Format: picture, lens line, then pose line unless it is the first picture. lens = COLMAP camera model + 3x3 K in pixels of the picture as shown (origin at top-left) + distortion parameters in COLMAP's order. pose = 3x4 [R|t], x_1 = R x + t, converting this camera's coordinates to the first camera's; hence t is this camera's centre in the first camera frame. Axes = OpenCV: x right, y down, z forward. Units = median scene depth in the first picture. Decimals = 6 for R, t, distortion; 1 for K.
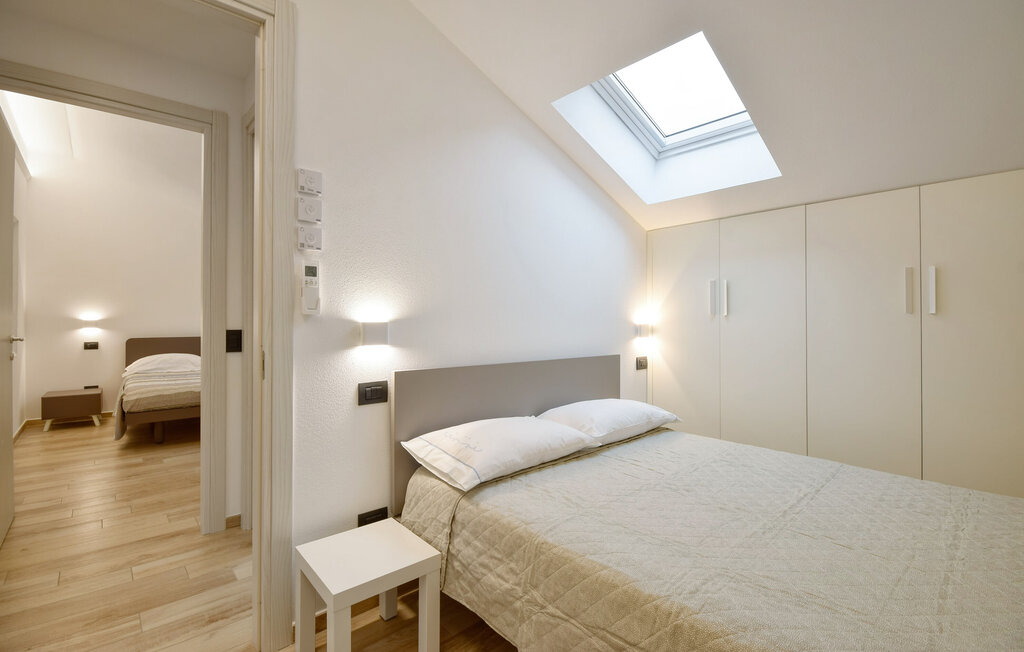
lens RADIAL K [[452.7, 0, 508.2], [0, 452.7, 319.2], [0, 0, 1]] dist [0.000609, -0.000020]
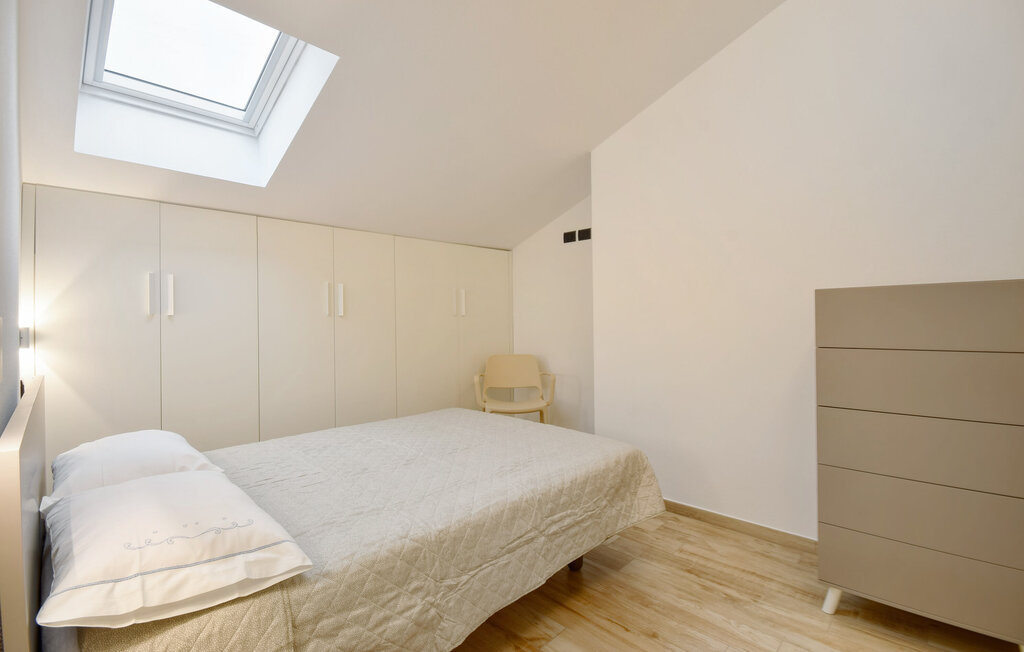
lens RADIAL K [[452.7, 0, 508.2], [0, 452.7, 319.2], [0, 0, 1]] dist [0.000609, -0.000020]
pose [[-0.066345, 0.007305, 0.997770, -0.863656], [0.005996, 0.999958, -0.006922, 0.017303], [-0.997779, 0.005524, -0.066386, 0.822324]]
